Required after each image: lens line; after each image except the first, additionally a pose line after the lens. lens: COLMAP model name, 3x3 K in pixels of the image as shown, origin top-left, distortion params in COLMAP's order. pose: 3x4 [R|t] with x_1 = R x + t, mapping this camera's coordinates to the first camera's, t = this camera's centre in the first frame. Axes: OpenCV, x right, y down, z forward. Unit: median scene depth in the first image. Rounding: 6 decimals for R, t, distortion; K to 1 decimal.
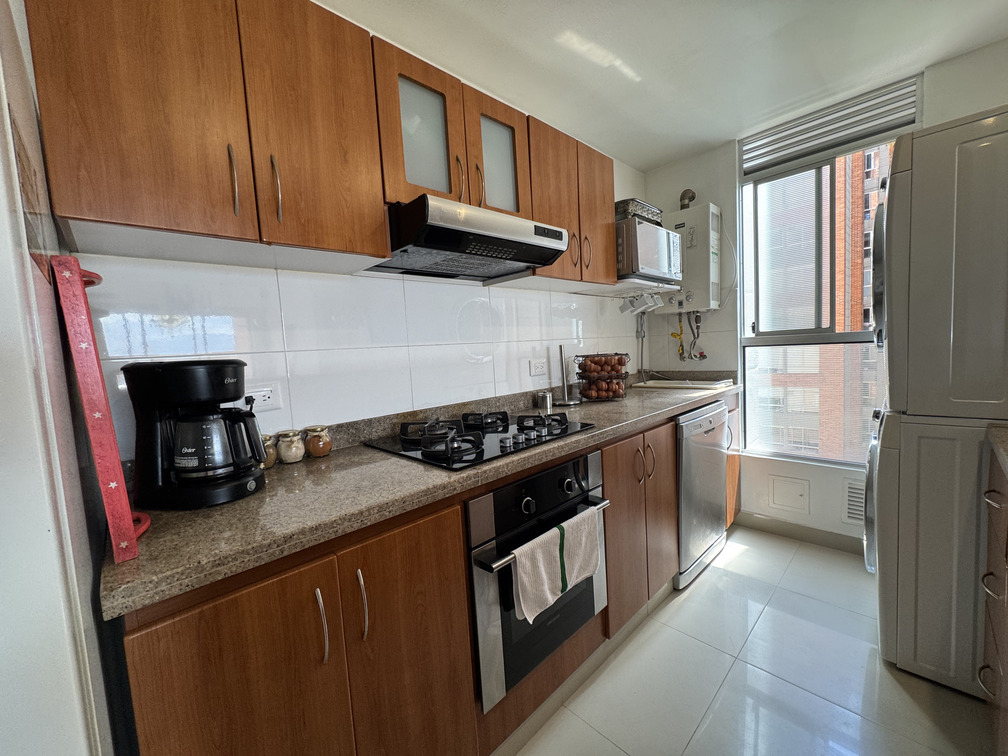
lens RADIAL K [[400.2, 0, 509.2], [0, 400.2, 379.0], [0, 0, 1]] dist [-0.002936, 0.000416]
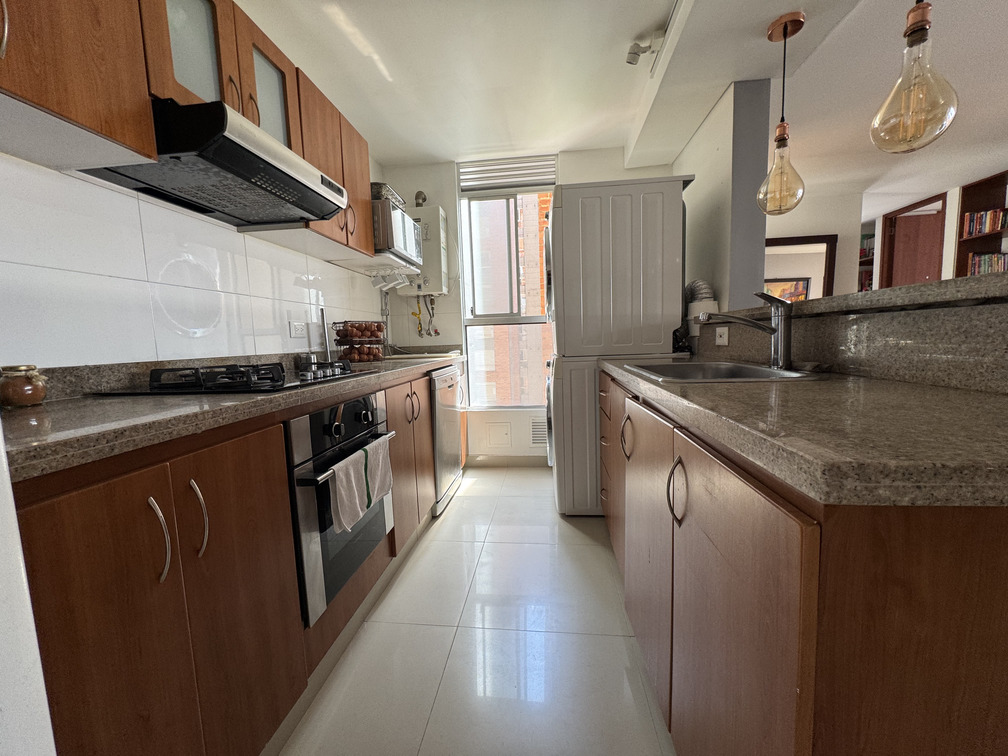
lens RADIAL K [[400.2, 0, 501.0], [0, 400.2, 383.0], [0, 0, 1]] dist [-0.002936, 0.000416]
pose [[0.773990, -0.035699, 0.632191, -0.198306], [0.041211, 0.999133, 0.005965, 0.138033], [-0.631856, 0.021437, 0.774790, -0.082532]]
